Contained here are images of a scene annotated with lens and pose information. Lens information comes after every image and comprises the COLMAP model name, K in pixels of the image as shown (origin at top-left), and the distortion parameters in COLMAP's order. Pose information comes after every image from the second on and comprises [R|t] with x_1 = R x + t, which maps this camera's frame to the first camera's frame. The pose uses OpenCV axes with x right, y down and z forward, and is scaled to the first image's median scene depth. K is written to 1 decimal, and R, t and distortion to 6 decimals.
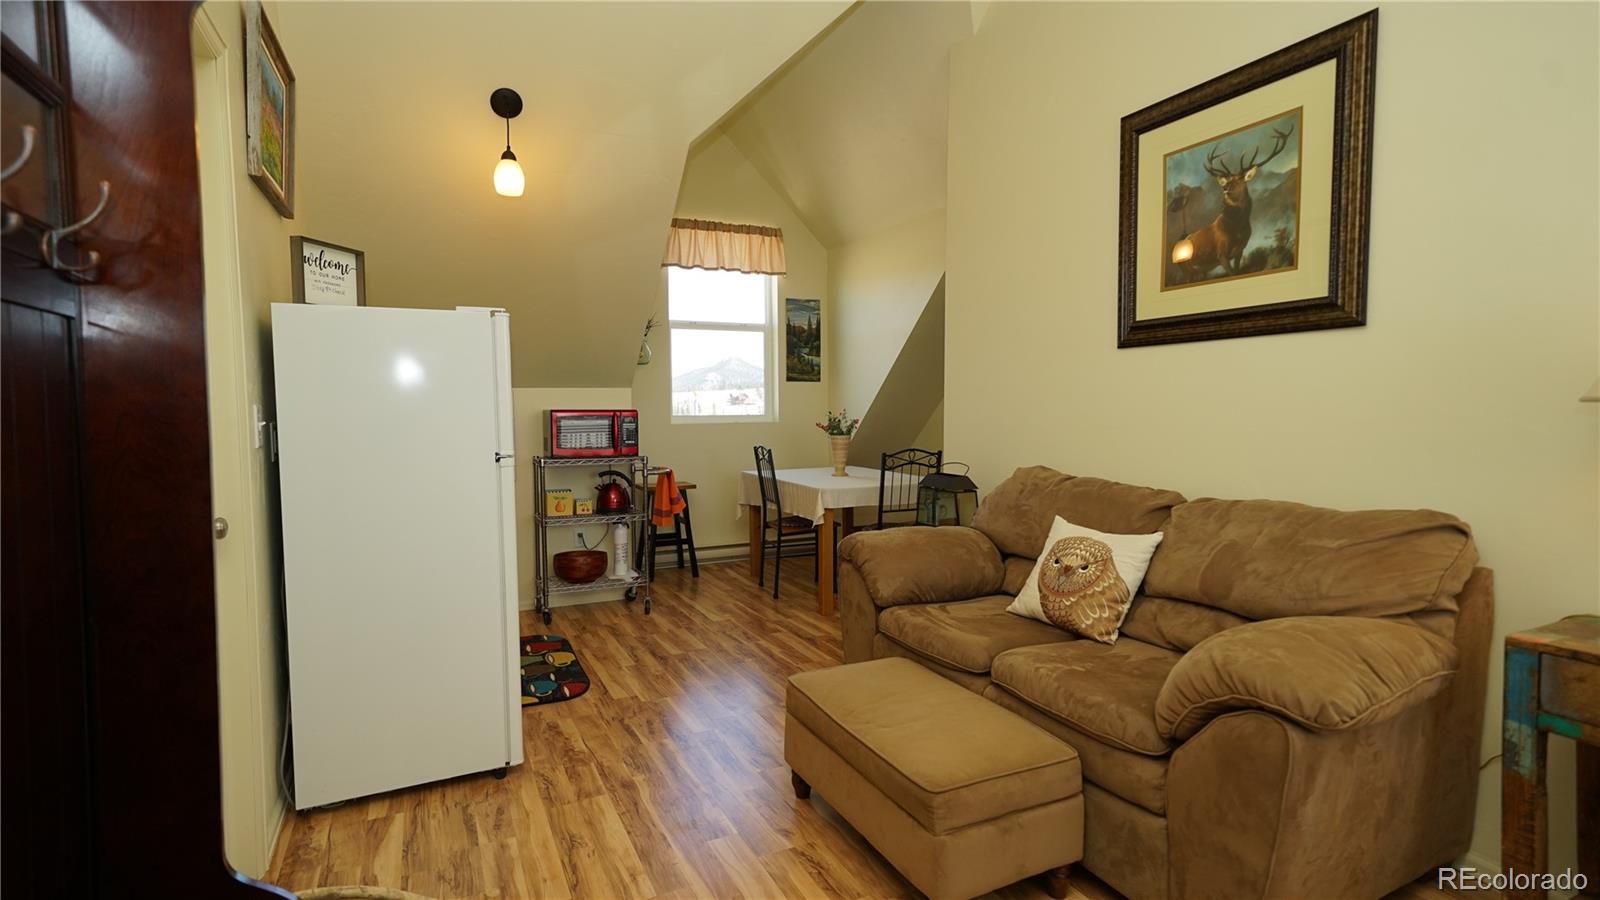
lens RADIAL K [[774.6, 0, 791.9], [0, 774.6, 450.8], [0, 0, 1]] dist [0.013107, 0.000228]
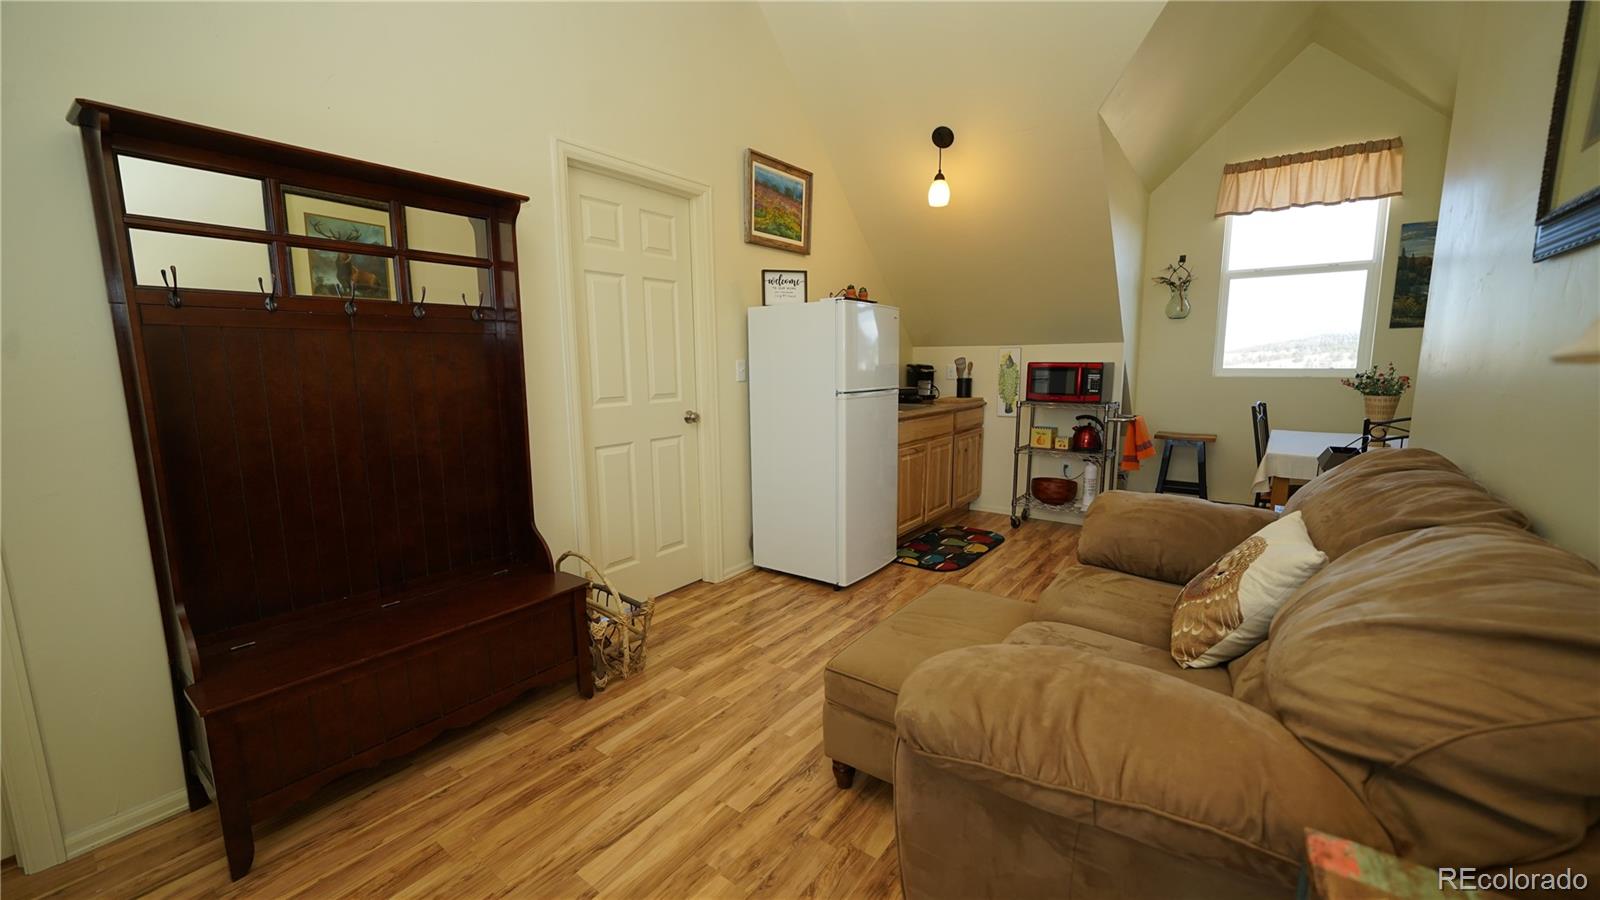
lens RADIAL K [[607.9, 0, 791.4], [0, 607.9, 450.3], [0, 0, 1]] dist [-0.008877, -0.000159]
pose [[0.461435, 0.130319, -0.877551, 0.366212], [-0.047160, 0.991357, 0.122422, -0.012660], [0.885920, -0.015105, 0.463592, 0.182671]]
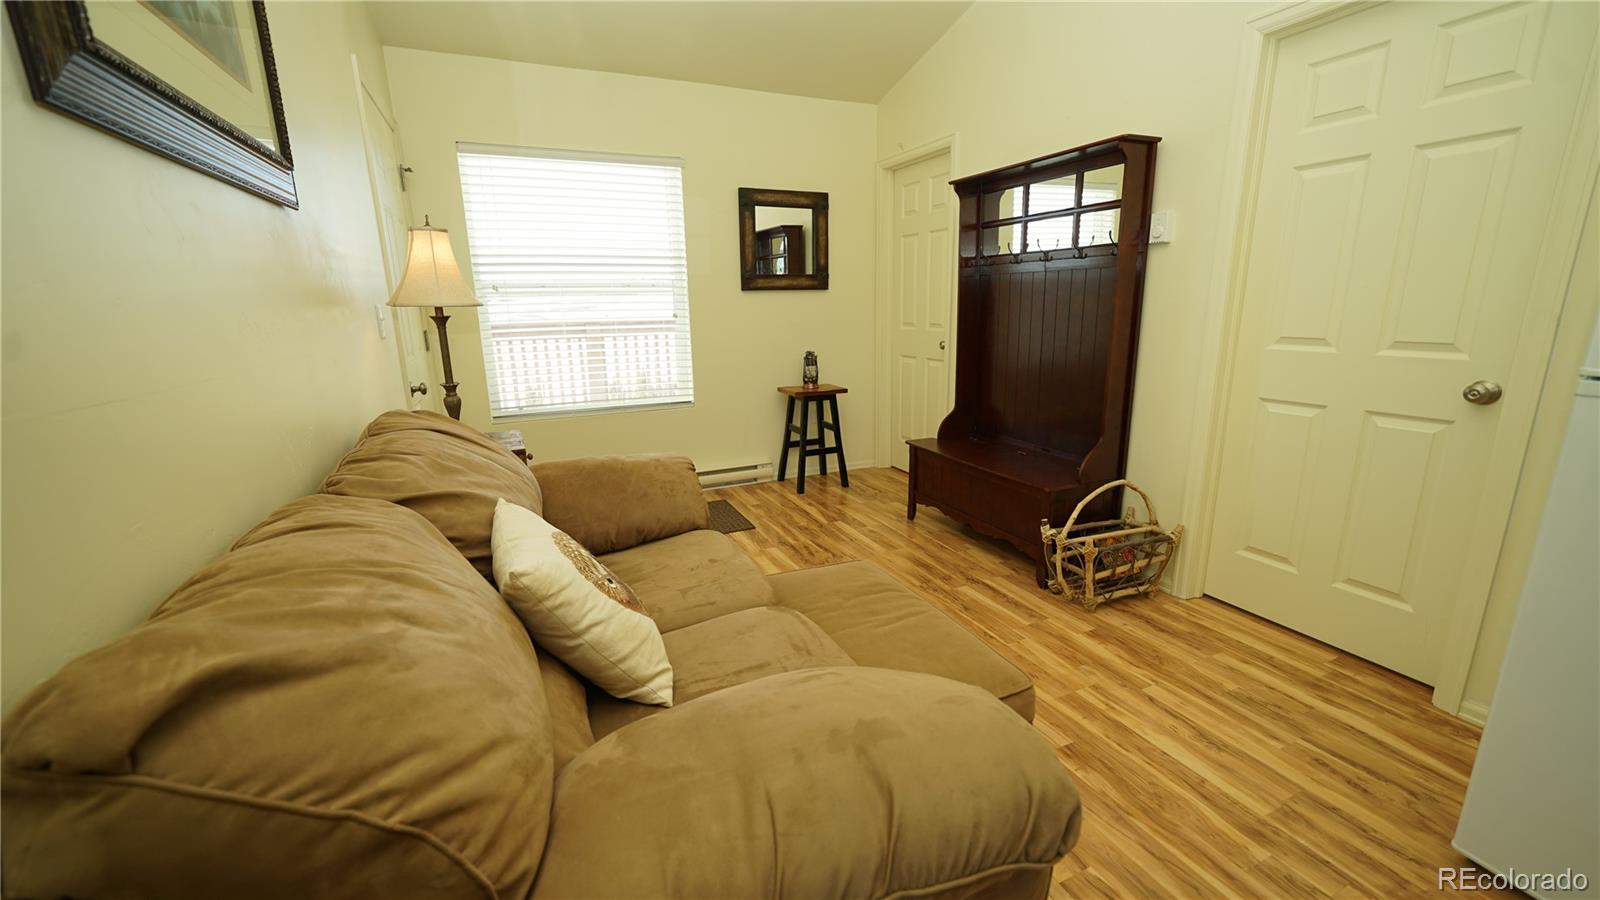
lens RADIAL K [[636.2, 0, 802.2], [0, 636.2, 450.5], [0, 0, 1]] dist [-0.000003, -0.000248]
pose [[-0.999579, 0.023991, 0.016324, 0.103400], [0.027722, 0.955749, 0.292873, -0.051141], [-0.008575, 0.293203, -0.956012, 0.789429]]
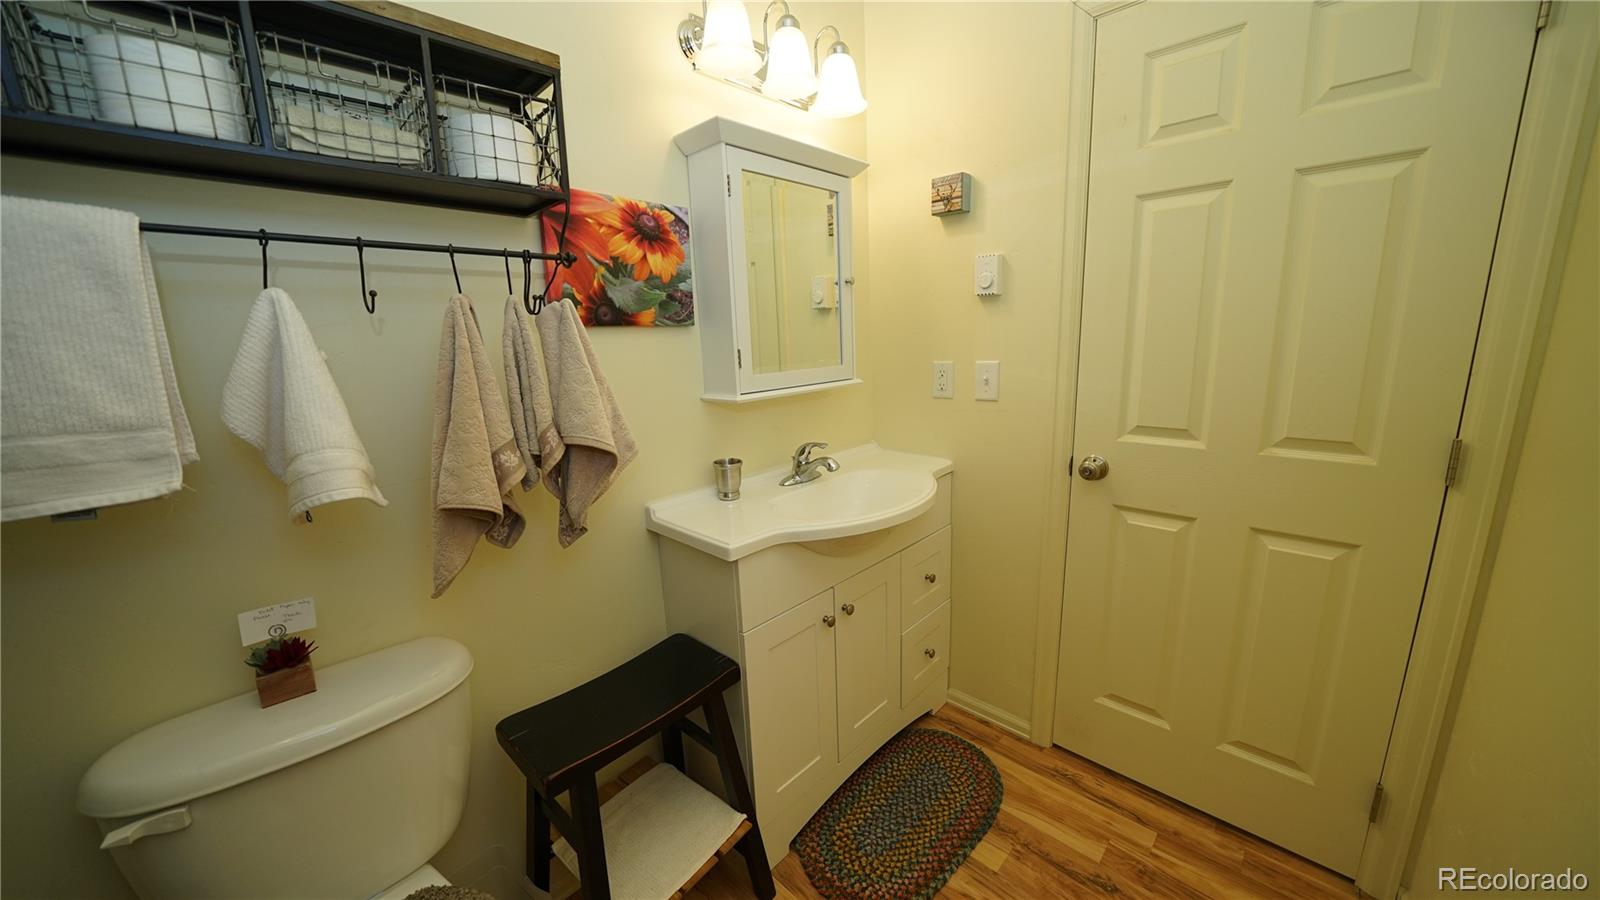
lens RADIAL K [[577.2, 0, 799.6], [0, 577.2, 451.6], [0, 0, 1]] dist [-0.001107, -0.000014]
pose [[-0.931695, 0.121849, -0.342194, 0.029736], [0.024070, 0.960697, 0.276552, -0.062196], [0.362443, 0.249426, -0.898010, 0.527318]]
